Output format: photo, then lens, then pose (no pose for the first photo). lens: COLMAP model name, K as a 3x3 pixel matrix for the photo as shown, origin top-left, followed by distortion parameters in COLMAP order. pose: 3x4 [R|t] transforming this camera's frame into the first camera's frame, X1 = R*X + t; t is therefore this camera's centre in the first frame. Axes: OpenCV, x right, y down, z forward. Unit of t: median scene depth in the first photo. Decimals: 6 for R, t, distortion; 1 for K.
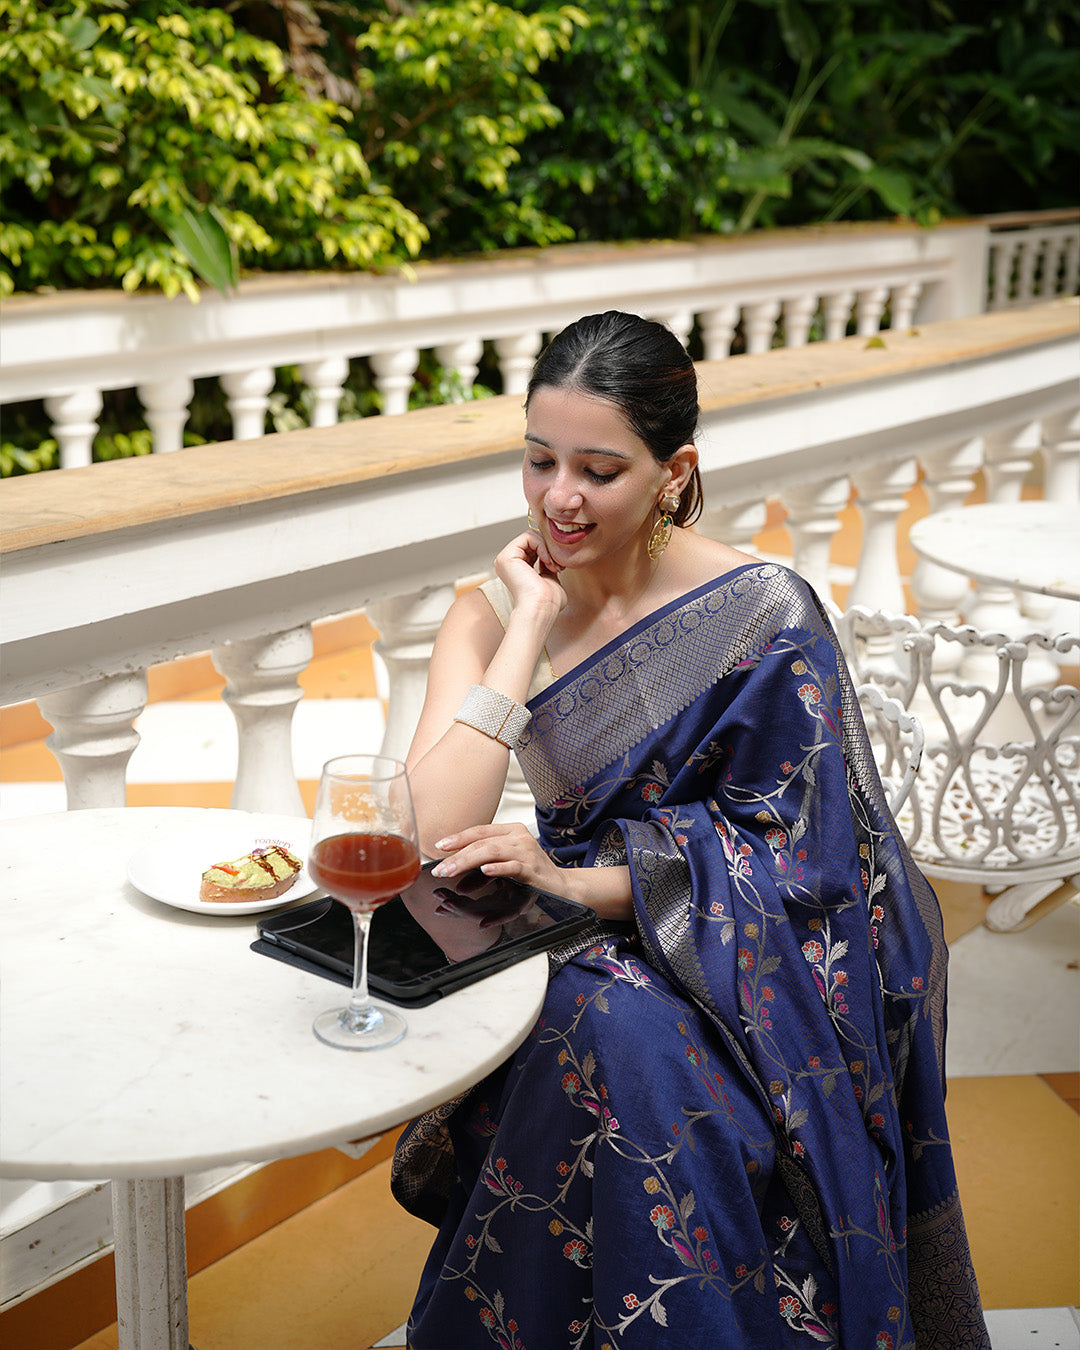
lens RADIAL K [[1910.2, 0, 540.0], [0, 1910.2, 675.0], [0, 0, 1]] dist [-0.029571, 0.027666]
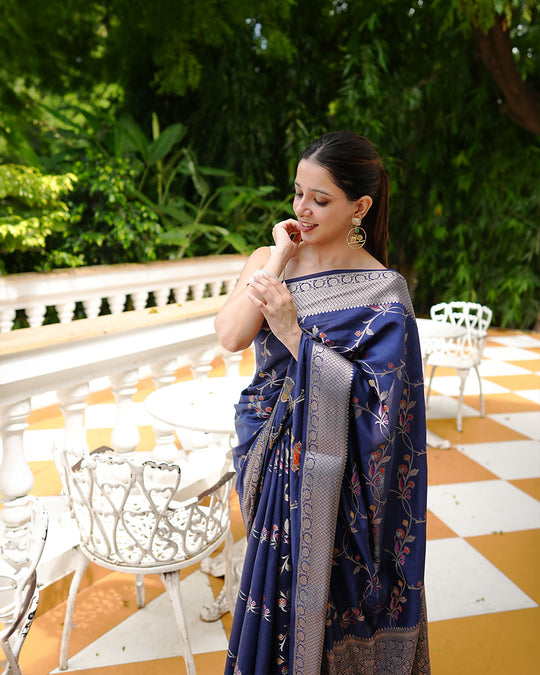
lens RADIAL K [[685.9, 0, 270.4], [0, 685.9, 336.7], [0, 0, 1]] dist [-0.010176, -0.012714]
pose [[0.991796, -0.022581, 0.125818, 0.166419], [0.036002, 0.993774, -0.105441, -0.038568], [-0.122654, 0.109106, 0.986434, 0.120895]]
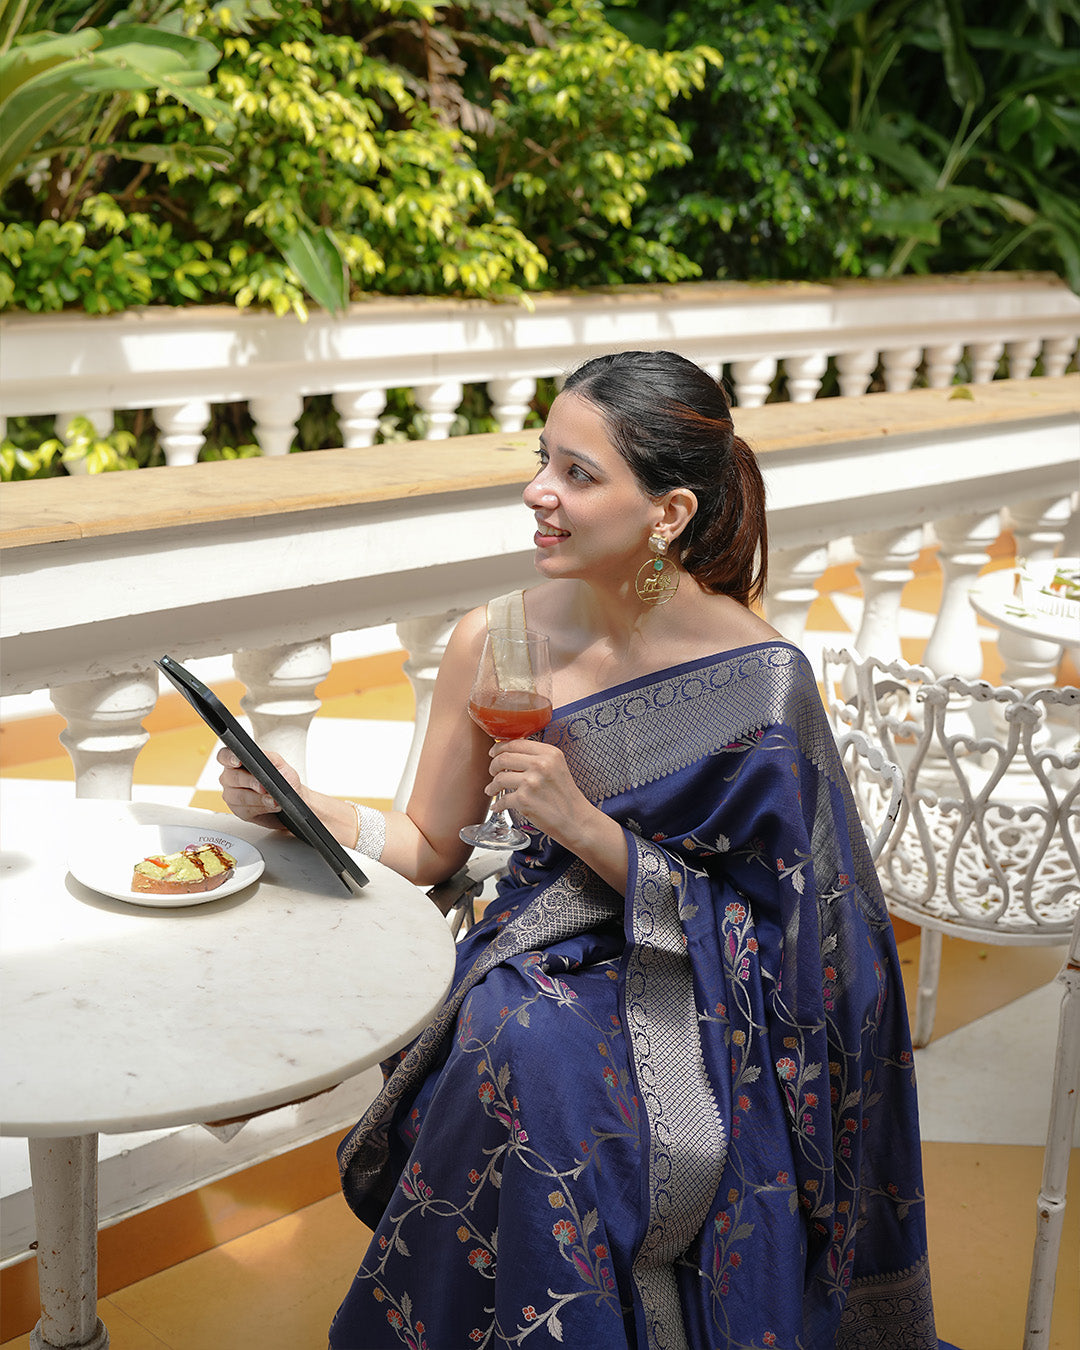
lens RADIAL K [[1943.7, 0, 540.0], [0, 1943.7, 675.0], [0, 0, 1]] dist [-0.050172, 0.018283]
pose [[0.993382, 0.063163, -0.095926, 0.050753], [-0.065074, 0.997737, -0.016927, 0.001741], [0.094640, 0.023057, 0.995245, -0.011752]]
